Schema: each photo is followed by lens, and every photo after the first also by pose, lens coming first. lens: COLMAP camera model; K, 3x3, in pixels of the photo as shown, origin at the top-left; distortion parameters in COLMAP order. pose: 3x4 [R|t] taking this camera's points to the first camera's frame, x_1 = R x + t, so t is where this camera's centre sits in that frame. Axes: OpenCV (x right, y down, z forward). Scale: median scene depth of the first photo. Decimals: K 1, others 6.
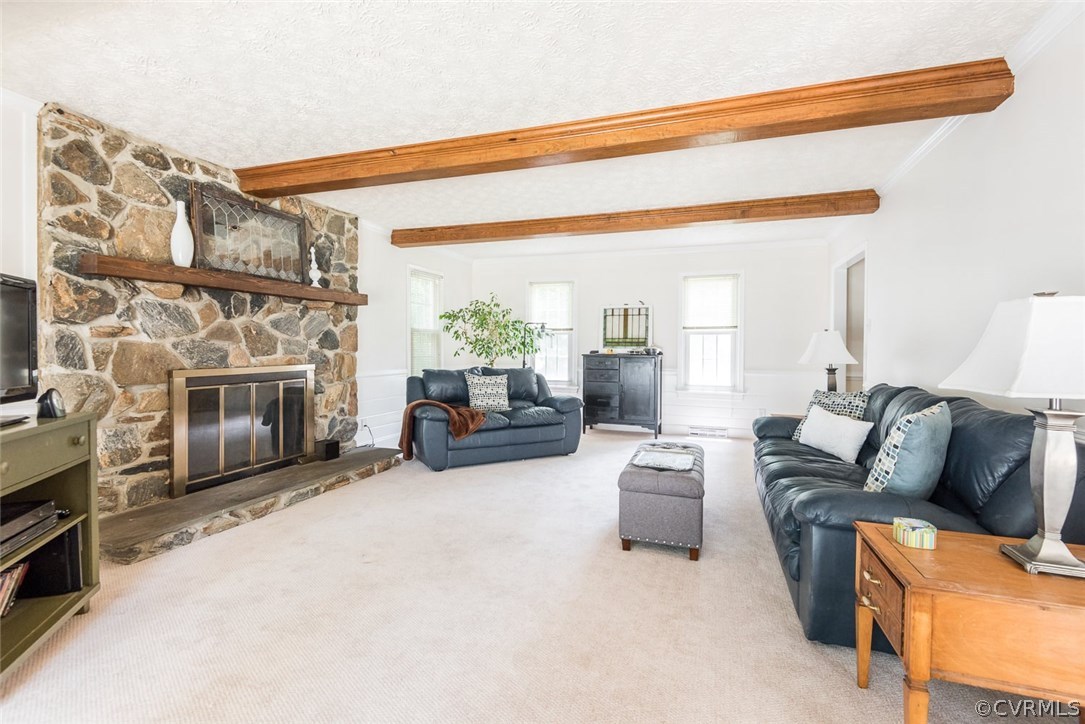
lens RADIAL K [[494.0, 0, 535.5], [0, 494.0, 350.8], [0, 0, 1]] dist [0.001180, -0.000611]
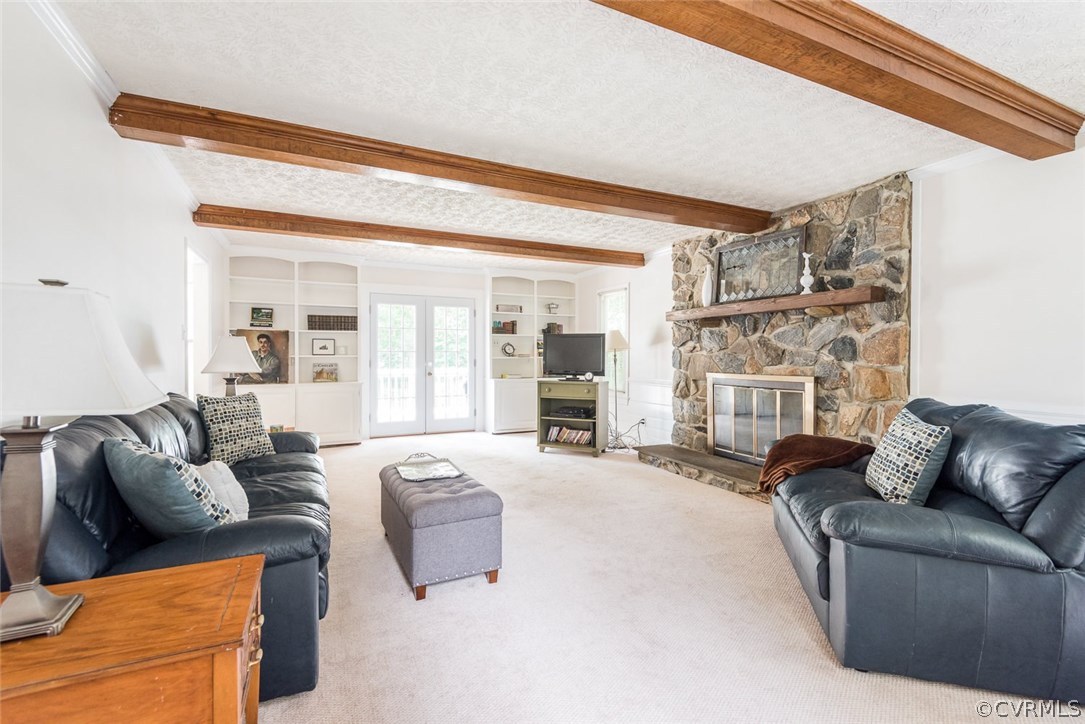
lens RADIAL K [[494.0, 0, 535.5], [0, 494.0, 350.8], [0, 0, 1]] dist [0.001180, -0.000611]
pose [[-0.717260, -0.010127, -0.696732, 0.644400], [-0.006933, 0.999949, -0.007396, -0.012565], [0.696771, -0.000475, -0.717293, 1.470965]]
